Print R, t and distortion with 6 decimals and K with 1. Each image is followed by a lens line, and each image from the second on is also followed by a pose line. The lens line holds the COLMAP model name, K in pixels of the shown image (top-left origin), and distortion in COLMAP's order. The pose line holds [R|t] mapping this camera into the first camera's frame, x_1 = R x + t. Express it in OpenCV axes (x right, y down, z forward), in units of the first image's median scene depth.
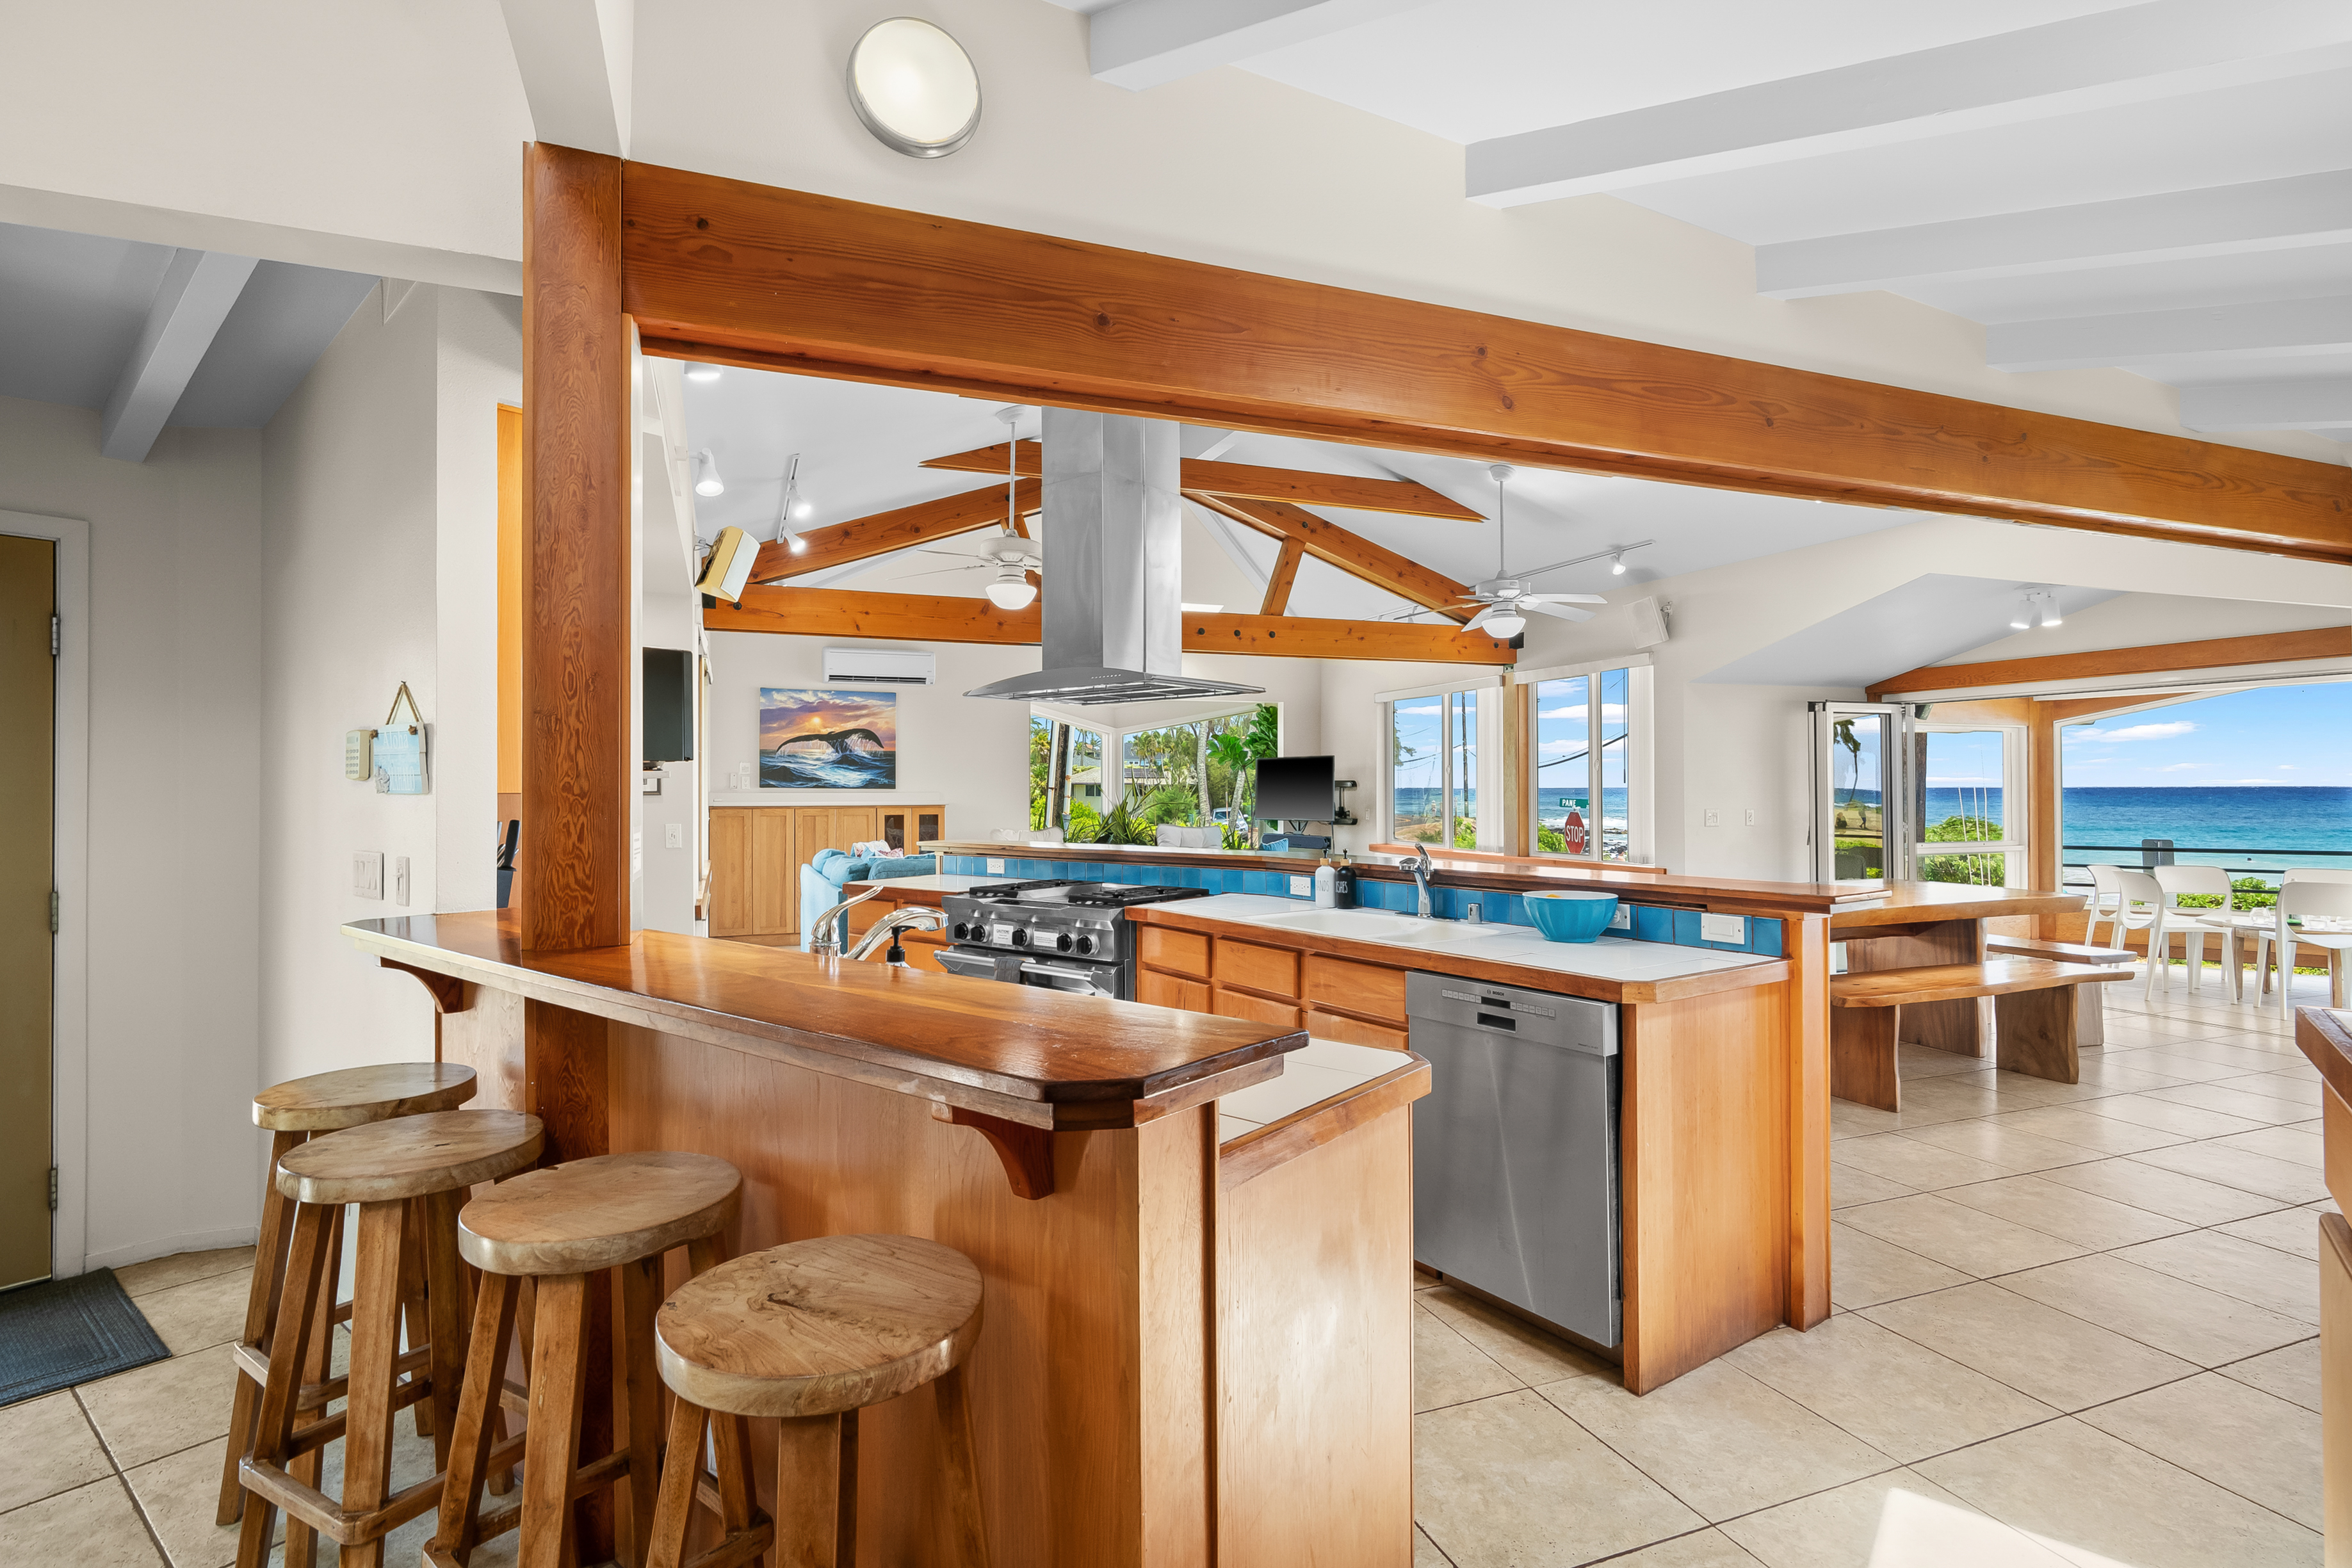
lens RADIAL K [[1140.0, 0, 1168.7], [0, 1140.0, 777.2], [0, 0, 1]] dist [-0.001187, 0.000112]
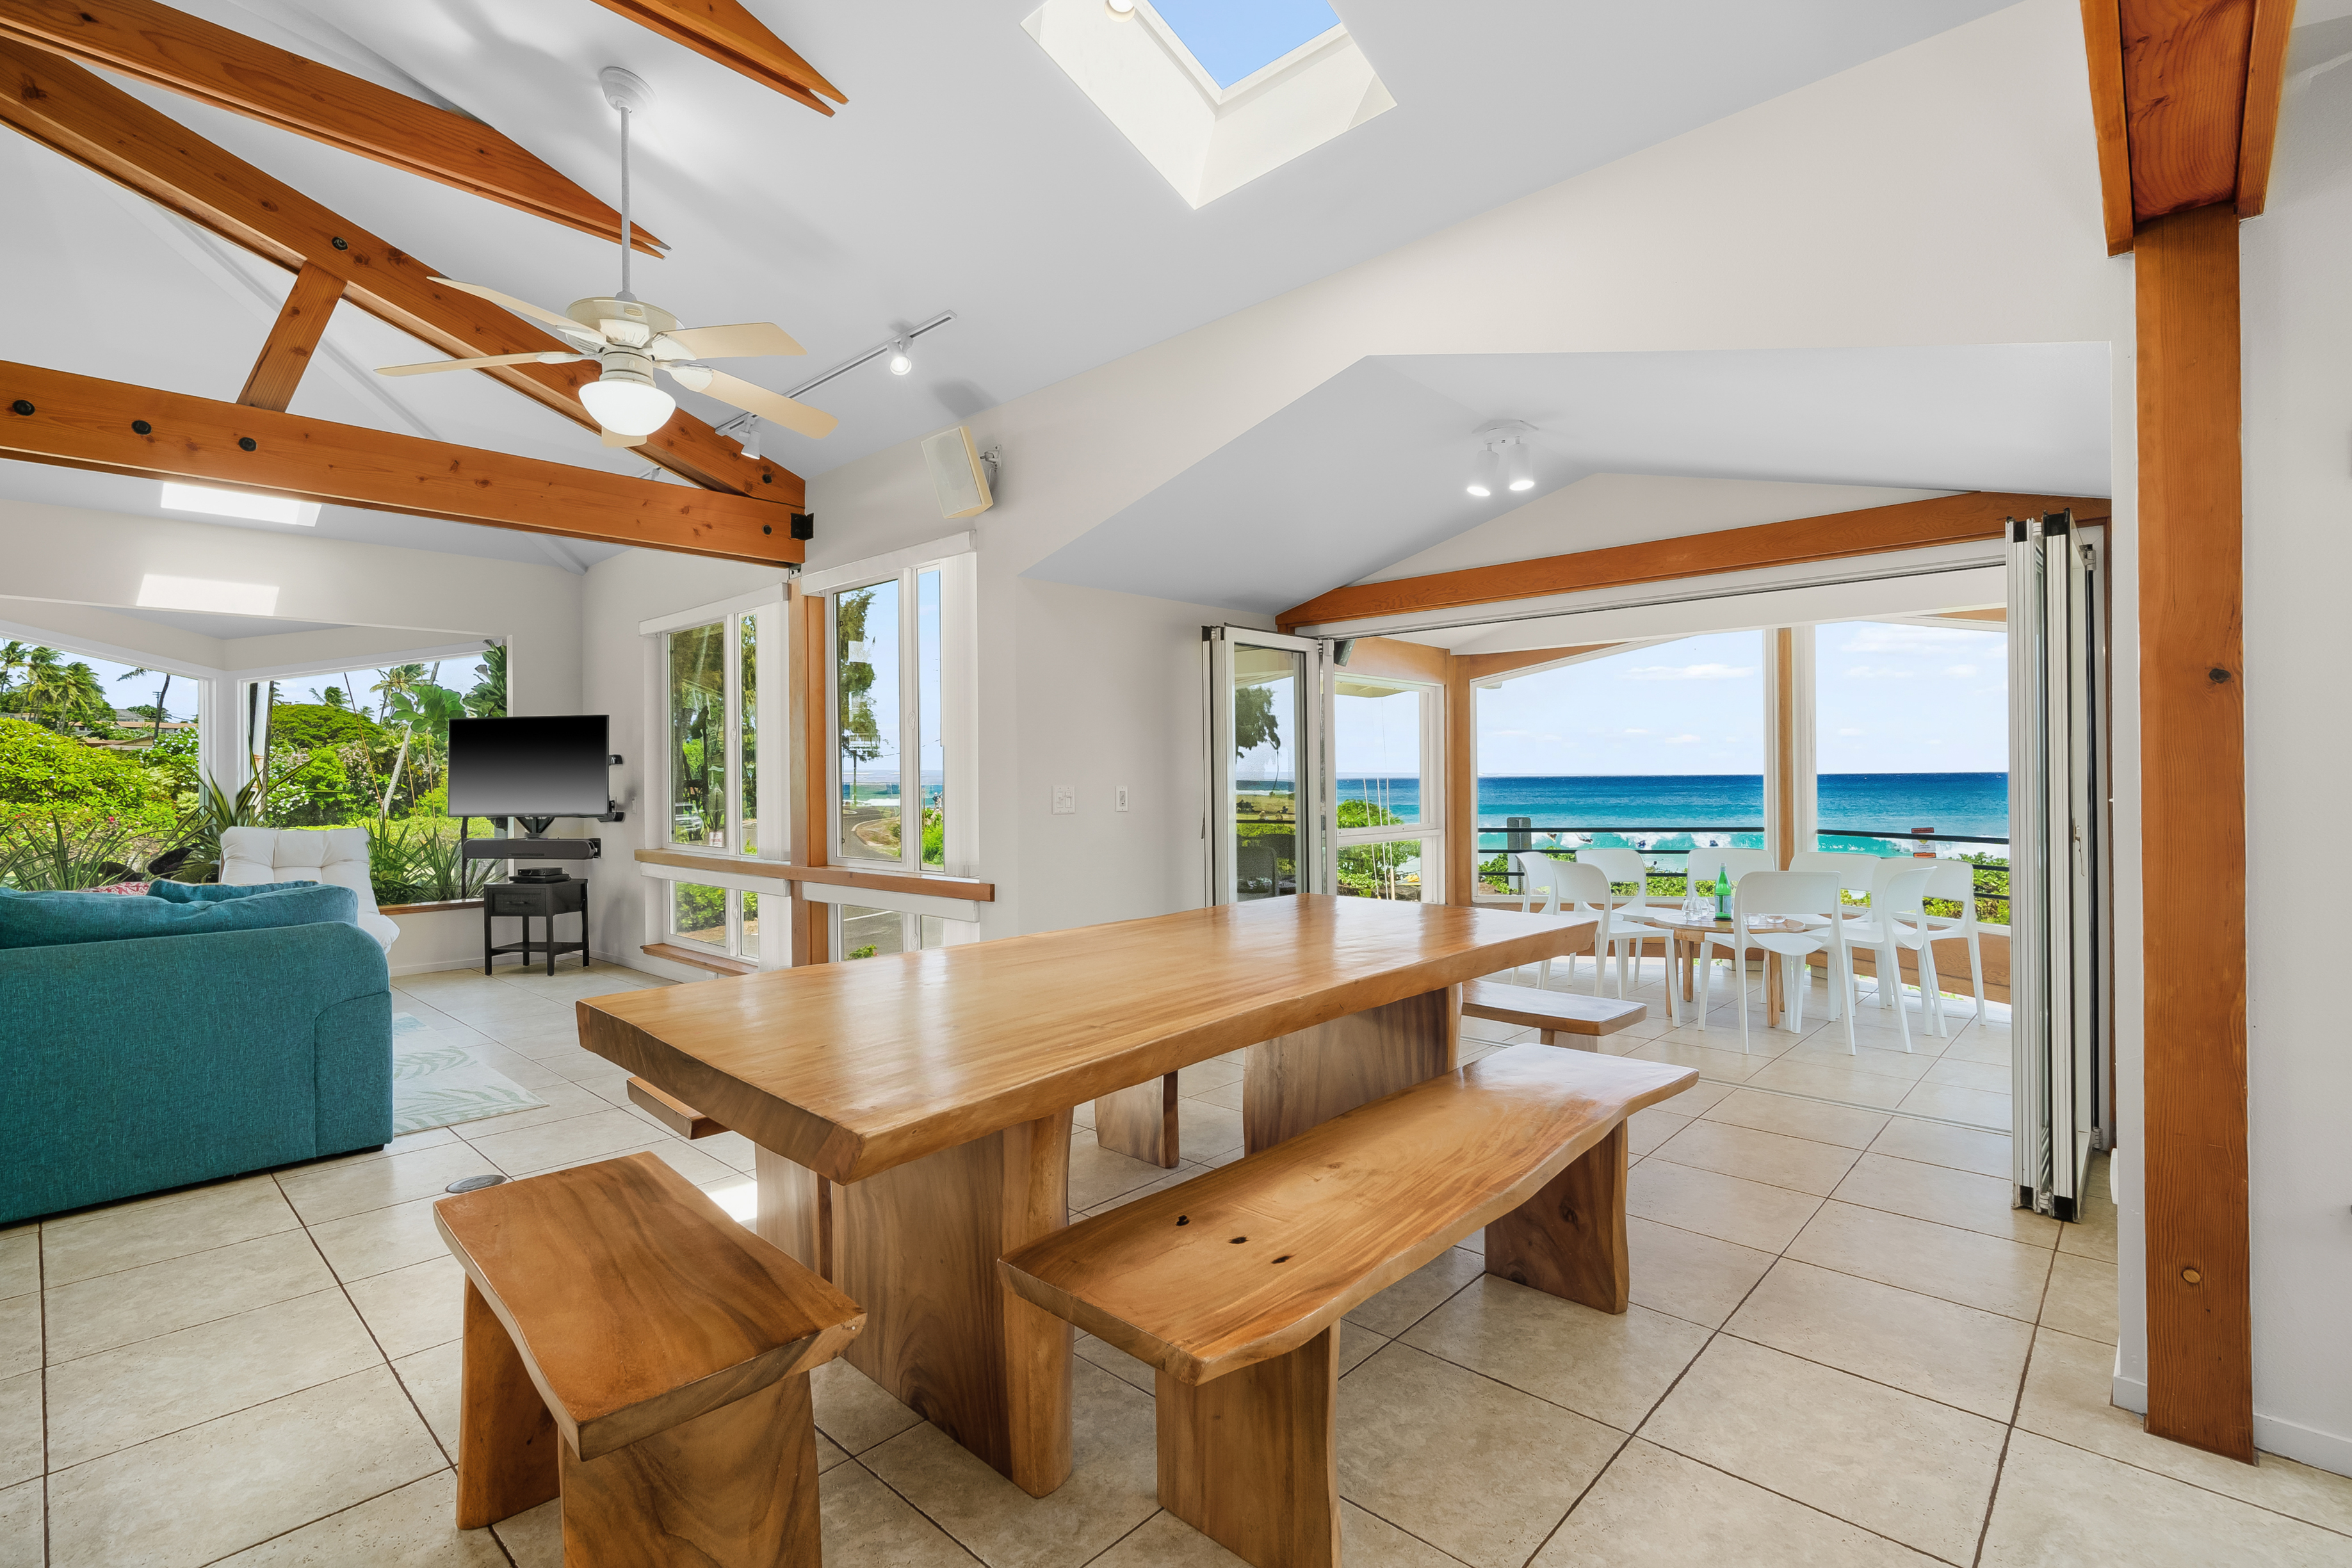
lens RADIAL K [[1069.7, 0, 1170.8], [0, 1069.7, 783.0], [0, 0, 1]] dist [0.000063, -0.000098]
pose [[0.903326, -0.006511, 0.428905, 0.264909], [0.002222, 0.999942, 0.010500, 0.019633], [-0.428948, -0.008532, 0.903289, 0.423107]]
